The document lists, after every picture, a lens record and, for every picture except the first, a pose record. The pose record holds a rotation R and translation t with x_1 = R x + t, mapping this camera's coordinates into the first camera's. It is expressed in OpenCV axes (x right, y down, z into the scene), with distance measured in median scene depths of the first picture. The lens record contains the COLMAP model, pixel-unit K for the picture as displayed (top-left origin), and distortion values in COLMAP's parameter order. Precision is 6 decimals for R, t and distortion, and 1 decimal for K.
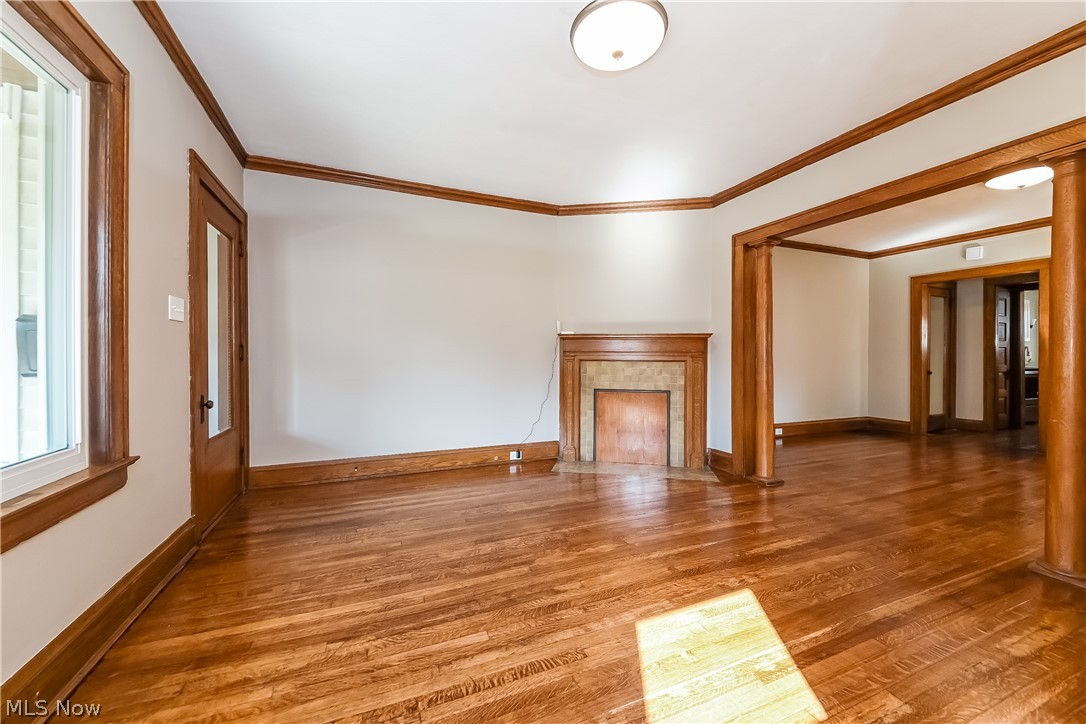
lens RADIAL K [[425.1, 0, 521.3], [0, 425.1, 353.0], [0, 0, 1]] dist [-0.002252, -0.001302]
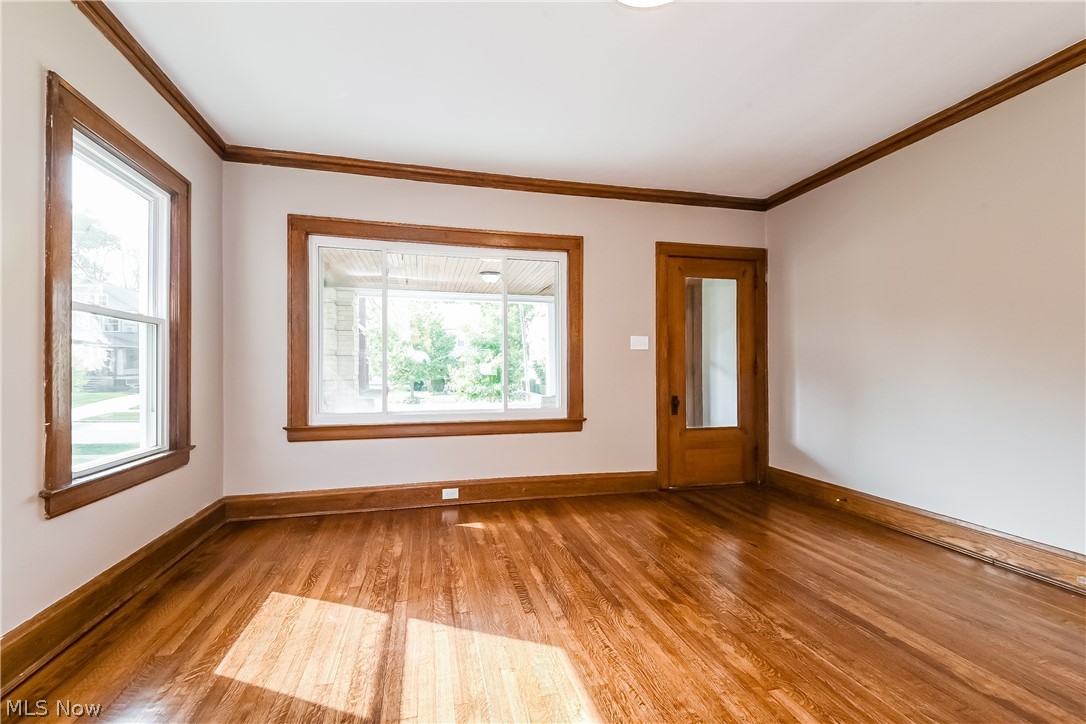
lens RADIAL K [[425.1, 0, 518.7], [0, 425.1, 368.4], [0, 0, 1]] dist [-0.002252, -0.001302]
pose [[-0.152243, 0.000799, -0.988343, 0.991939], [-0.001158, 0.999999, 0.000987, 0.009971], [0.988342, 0.001295, -0.152242, 0.850570]]
